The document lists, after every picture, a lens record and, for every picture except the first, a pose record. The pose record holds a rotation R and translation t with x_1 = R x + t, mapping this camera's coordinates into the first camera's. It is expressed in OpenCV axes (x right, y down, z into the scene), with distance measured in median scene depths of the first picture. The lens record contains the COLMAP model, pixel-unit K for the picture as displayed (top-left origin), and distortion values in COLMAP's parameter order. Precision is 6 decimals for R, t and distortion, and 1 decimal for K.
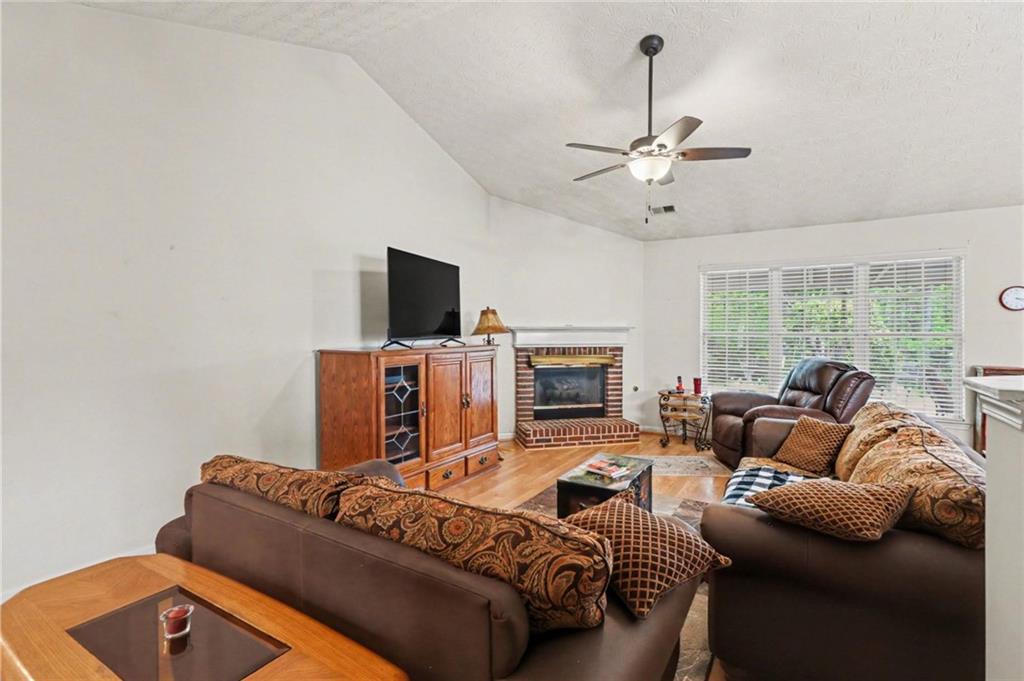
lens RADIAL K [[472.7, 0, 508.1], [0, 472.7, 335.6], [0, 0, 1]] dist [0.001515, 0.000147]
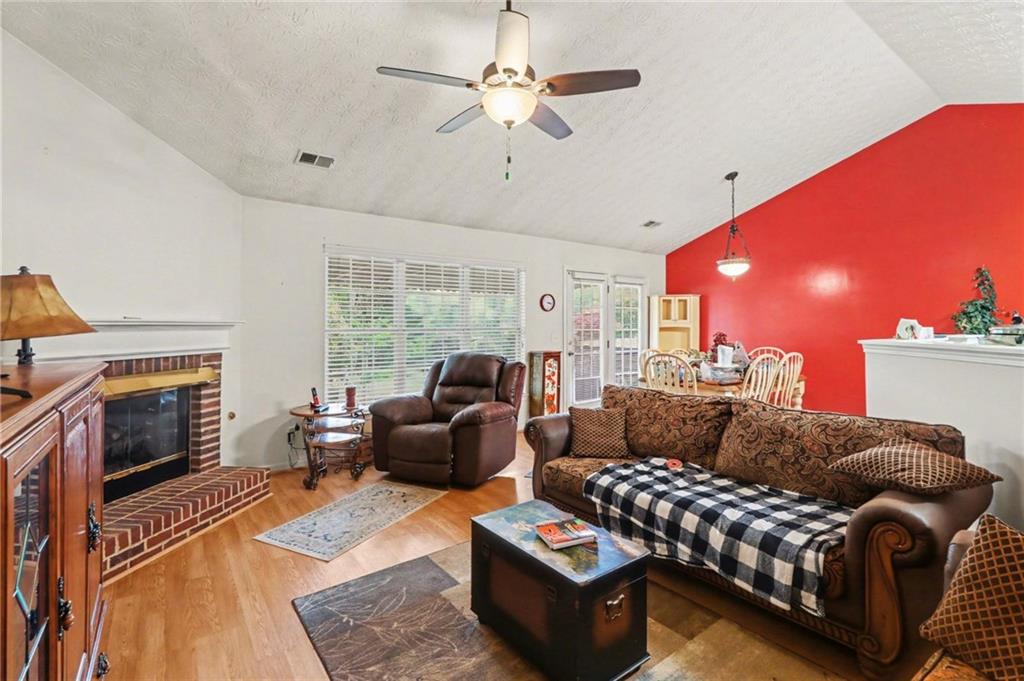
lens RADIAL K [[482.5, 0, 528.1], [0, 482.5, 321.8], [0, 0, 1]] dist [-0.000341, -0.000286]
pose [[0.359867, 0.004438, 0.932993, -0.232885], [0.015490, 0.999822, -0.010730, -0.004957], [-0.932875, 0.018313, 0.359735, 0.418821]]
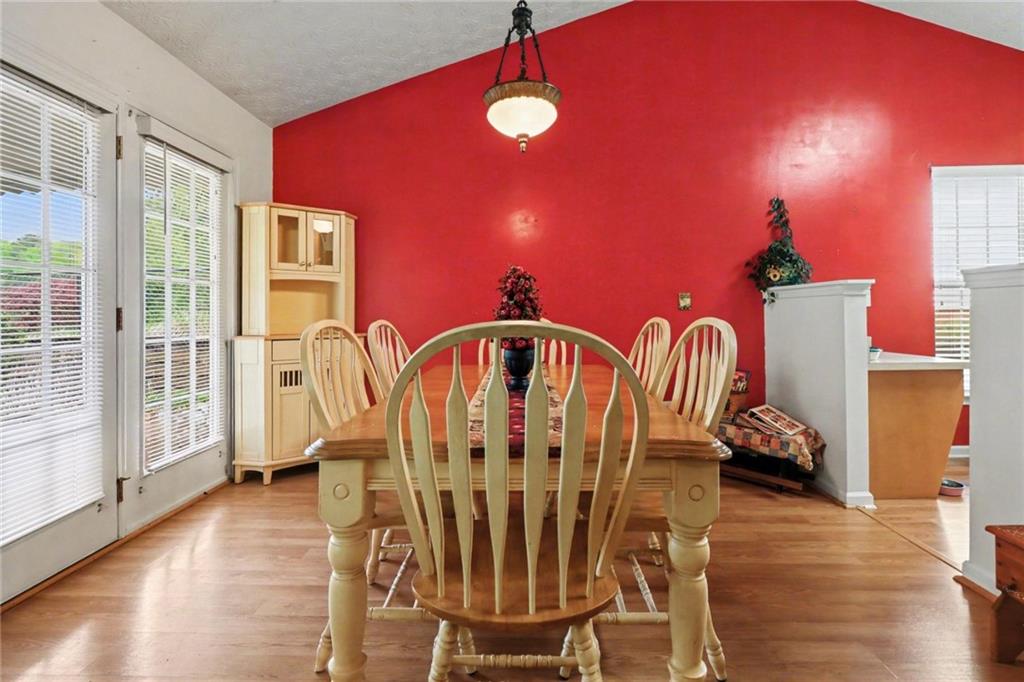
lens RADIAL K [[477.3, 0, 511.9], [0, 477.3, 313.1], [0, 0, 1]] dist [0.000067, -0.000003]
pose [[-0.490965, -0.003034, 0.871174, 0.509023], [0.018222, 0.999739, 0.013750, 0.038989], [-0.870989, 0.022625, -0.490782, 0.588246]]
